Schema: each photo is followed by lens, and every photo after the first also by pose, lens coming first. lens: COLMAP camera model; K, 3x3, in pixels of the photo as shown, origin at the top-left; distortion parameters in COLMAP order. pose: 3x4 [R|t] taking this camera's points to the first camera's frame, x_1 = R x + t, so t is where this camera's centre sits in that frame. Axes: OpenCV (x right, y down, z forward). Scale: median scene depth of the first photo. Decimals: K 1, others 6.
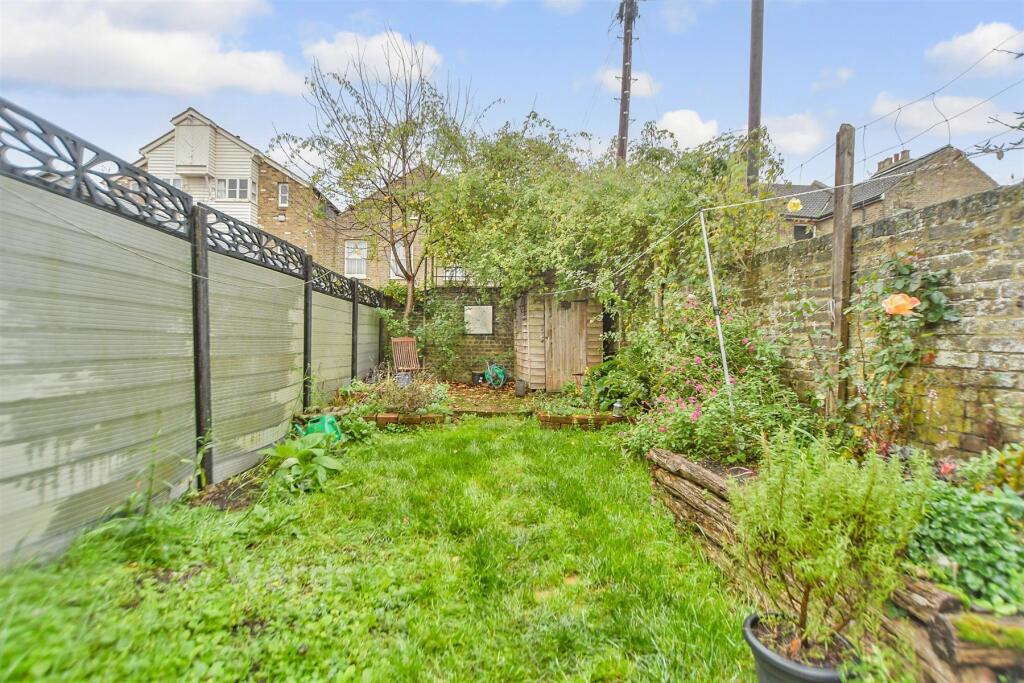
lens RADIAL K [[468.2, 0, 511.2], [0, 468.2, 345.5], [0, 0, 1]] dist [-0.004383, -0.000465]
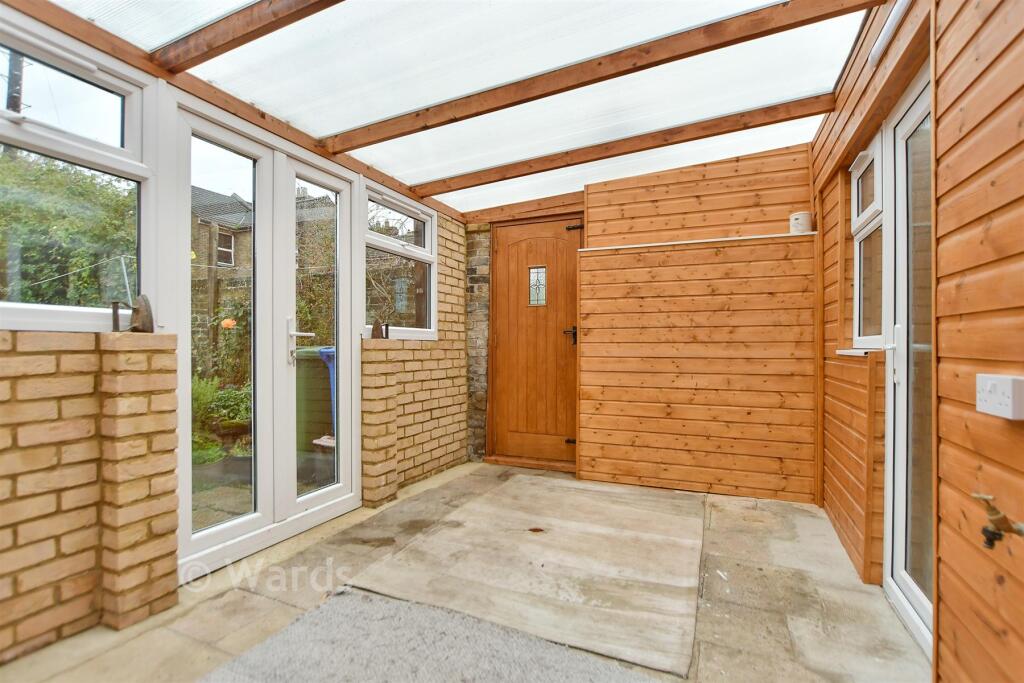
lens RADIAL K [[468.2, 0, 510.8], [0, 468.2, 345.2], [0, 0, 1]] dist [-0.004383, -0.000465]
pose [[0.453108, -0.001939, 0.891453, -0.422776], [-0.000358, 0.999997, 0.002357, 0.010426], [-0.891455, -0.001388, 0.453106, -0.921043]]
